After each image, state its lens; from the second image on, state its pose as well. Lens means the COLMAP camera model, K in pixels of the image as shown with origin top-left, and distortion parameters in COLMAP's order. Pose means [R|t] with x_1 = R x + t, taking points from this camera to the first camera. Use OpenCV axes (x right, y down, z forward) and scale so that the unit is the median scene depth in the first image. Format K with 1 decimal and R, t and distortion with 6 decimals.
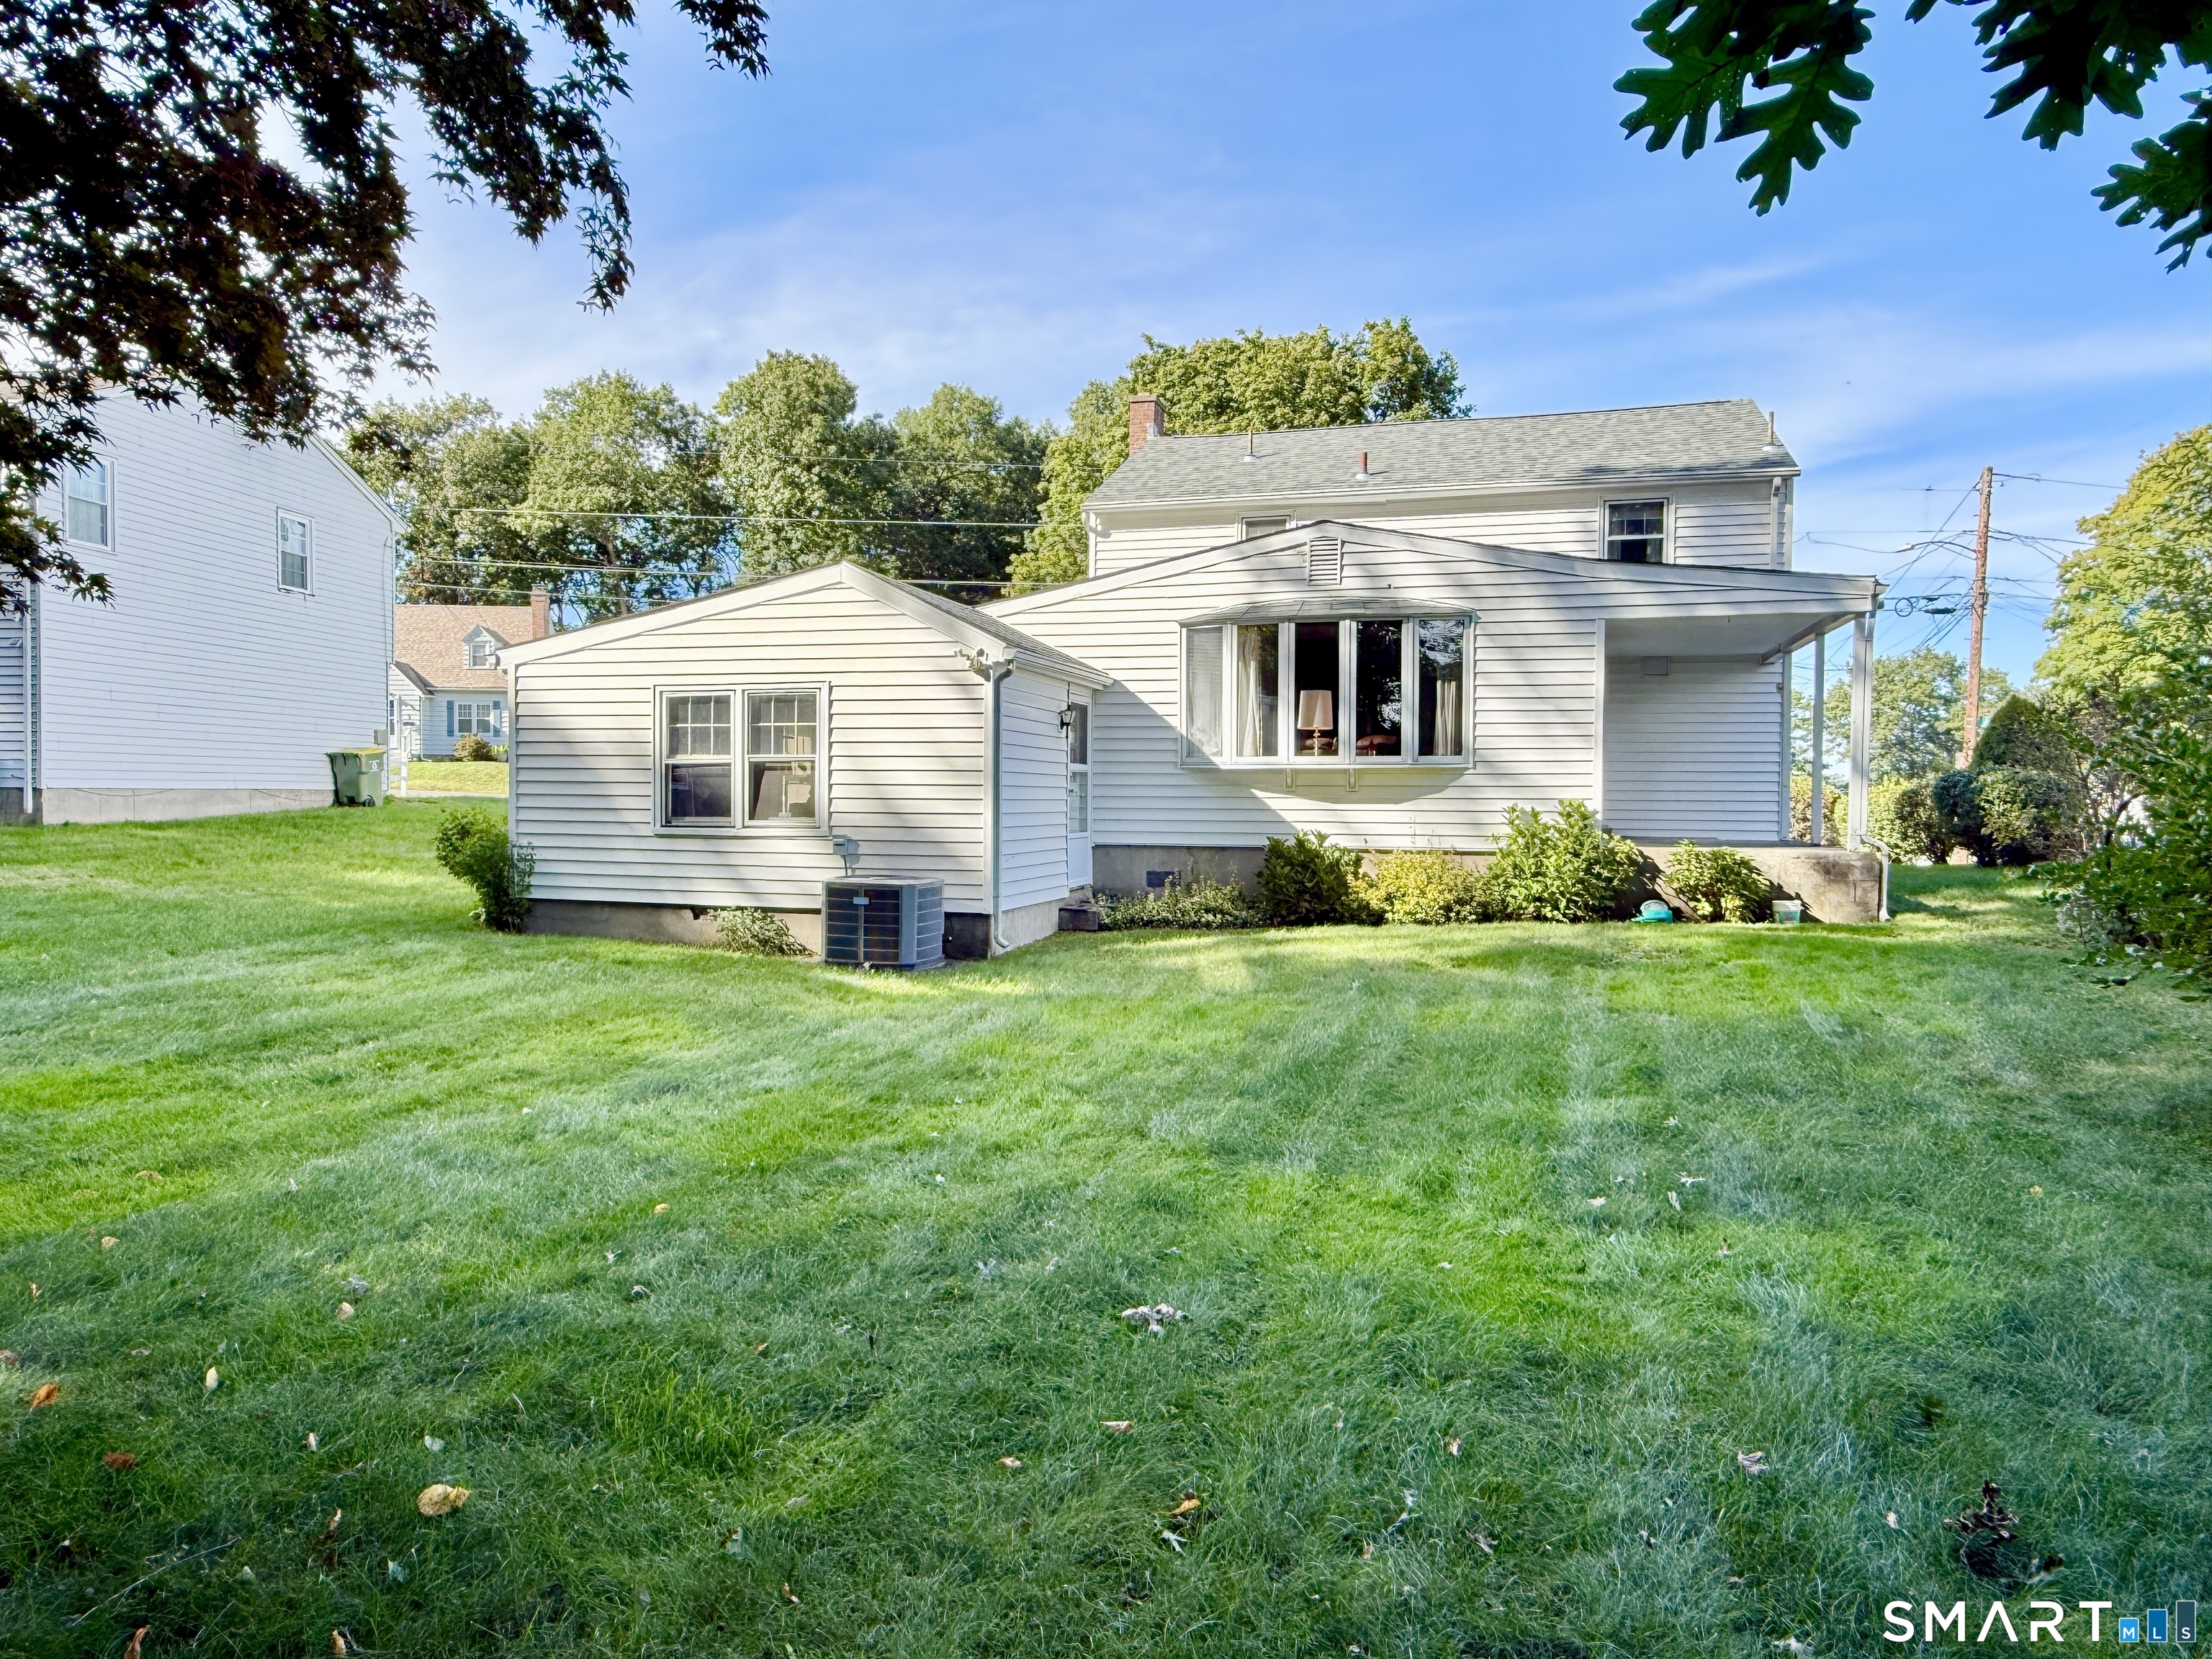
lens RADIAL K [[1478.8, 0, 1099.7], [0, 1478.8, 827.8], [0, 0, 1]] dist [0.037001, 0.000195]
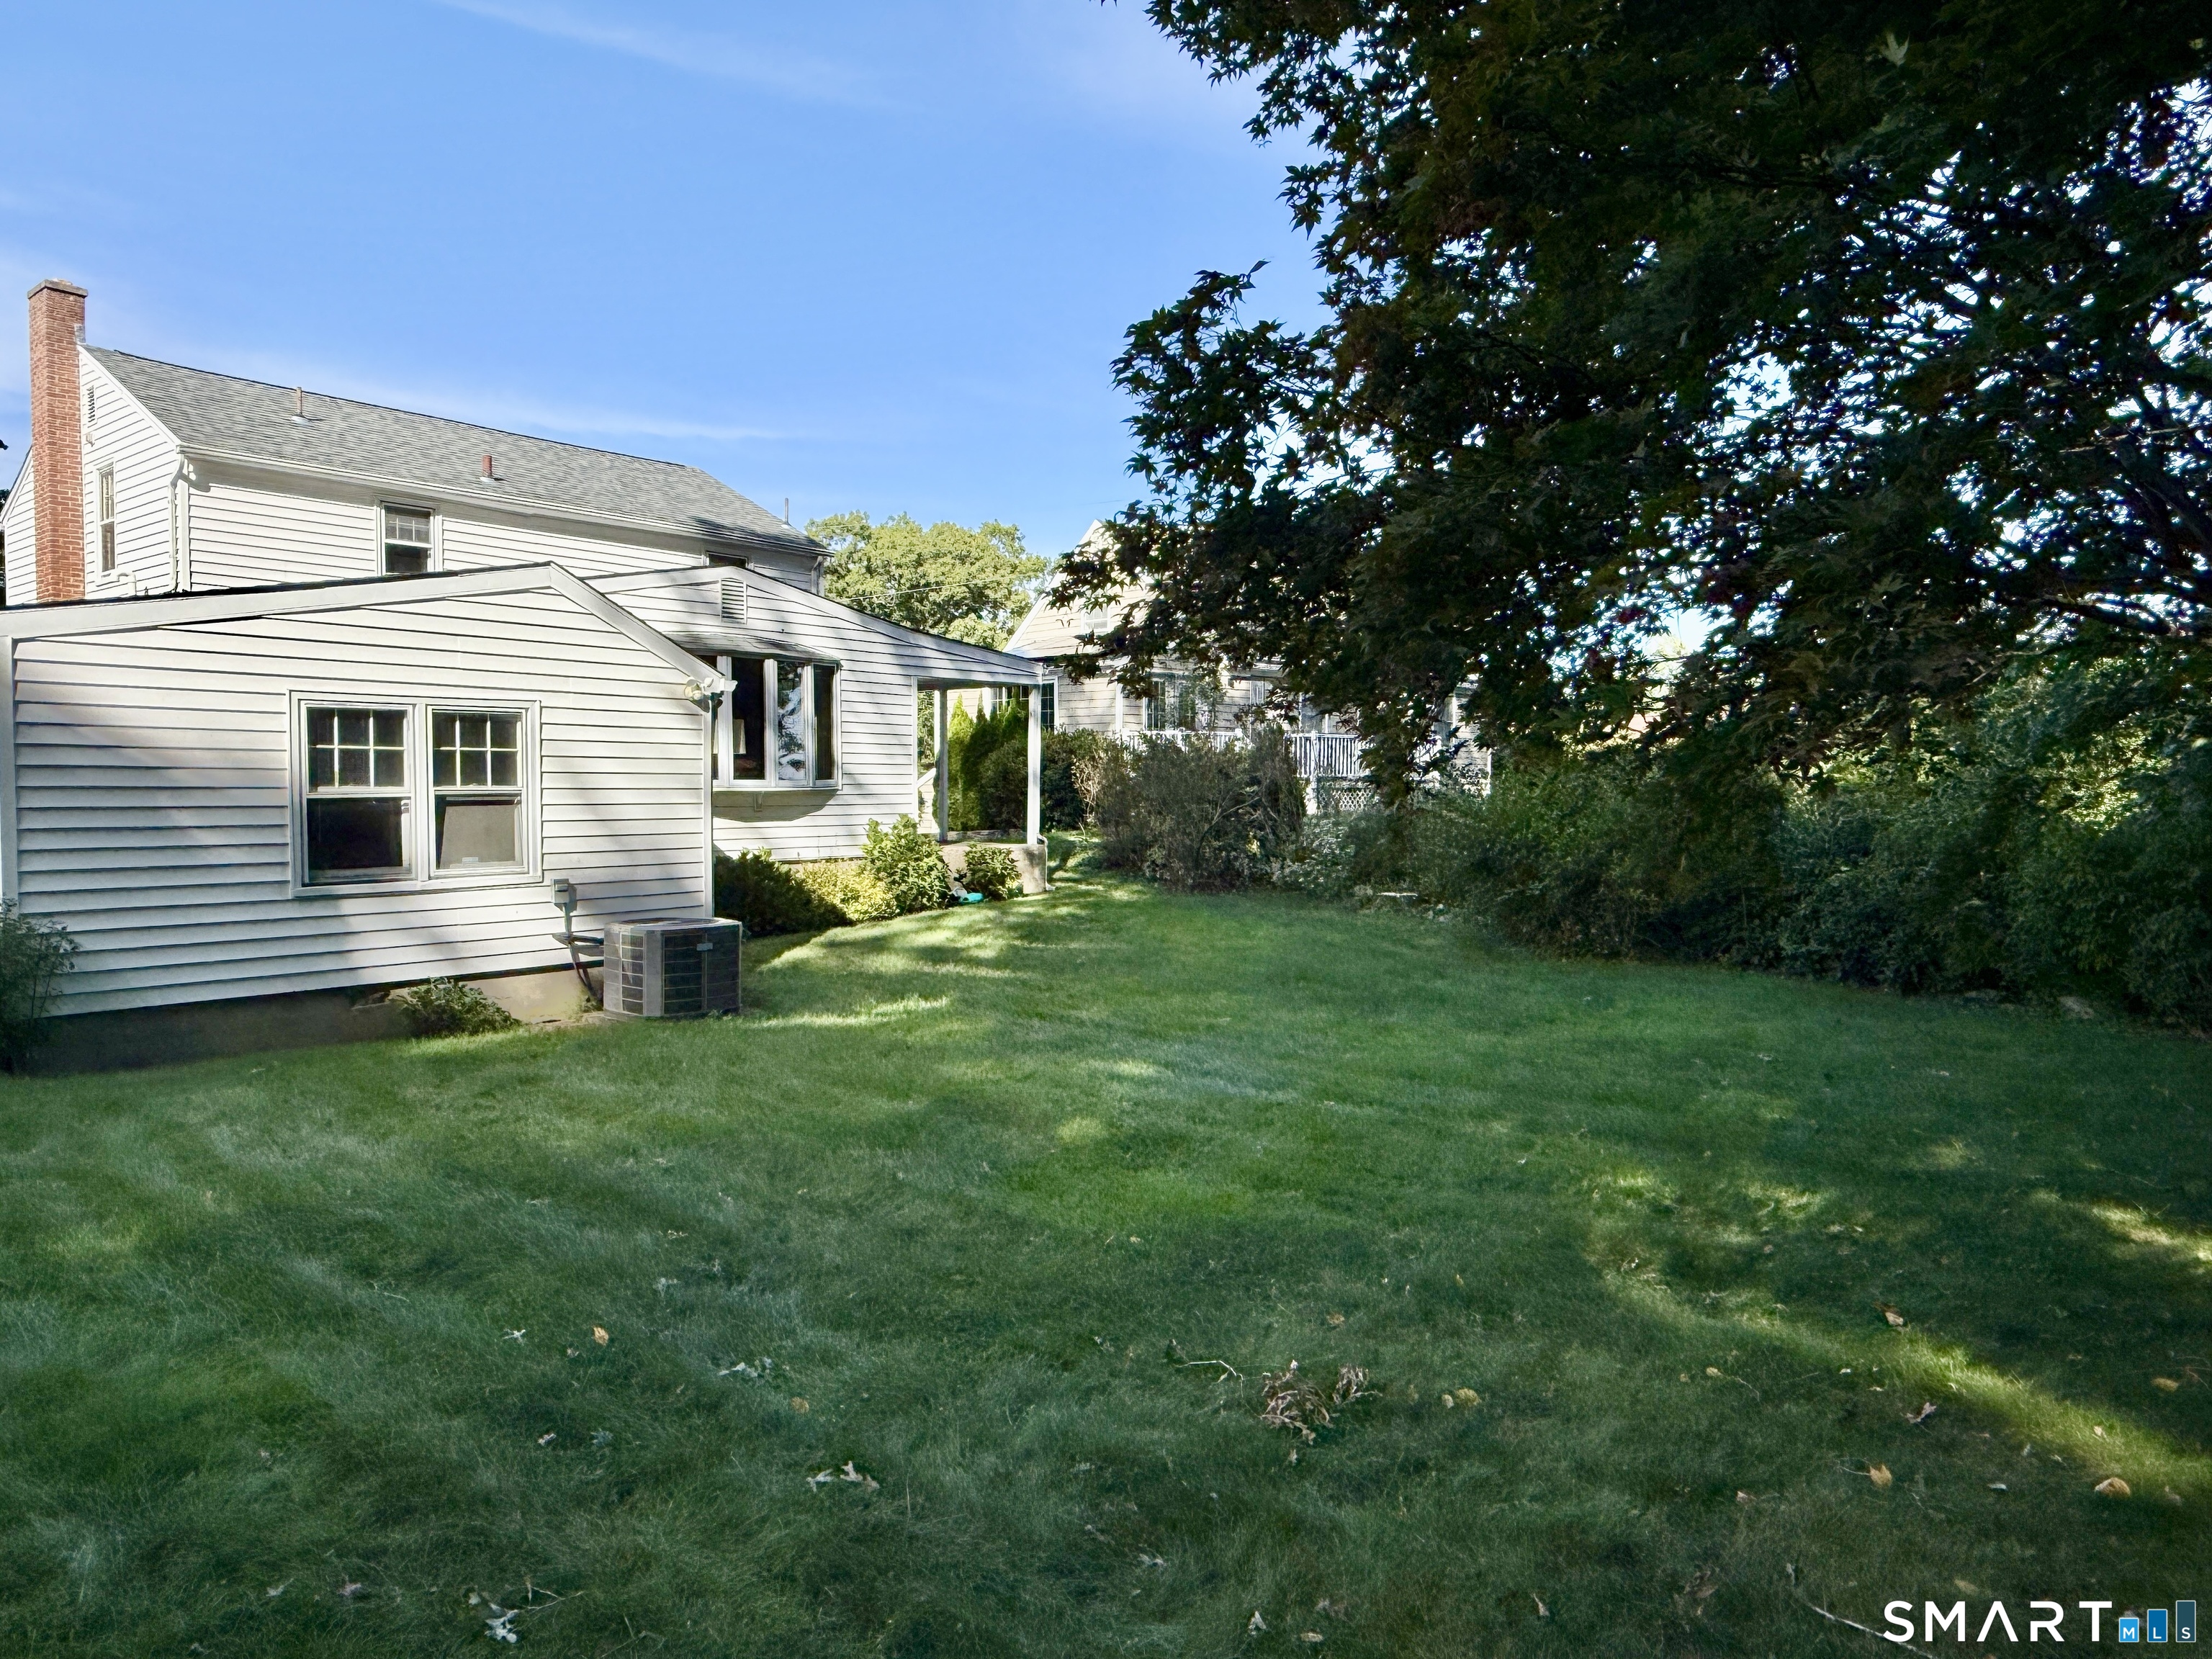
lens RADIAL K [[1478.8, 0, 1099.7], [0, 1478.8, 827.8], [0, 0, 1]] dist [0.037001, 0.000195]
pose [[0.376006, -0.035607, 0.925933, -0.833160], [0.019281, 0.999346, 0.030601, -0.044366], [-0.926417, 0.006347, 0.376446, 0.368249]]
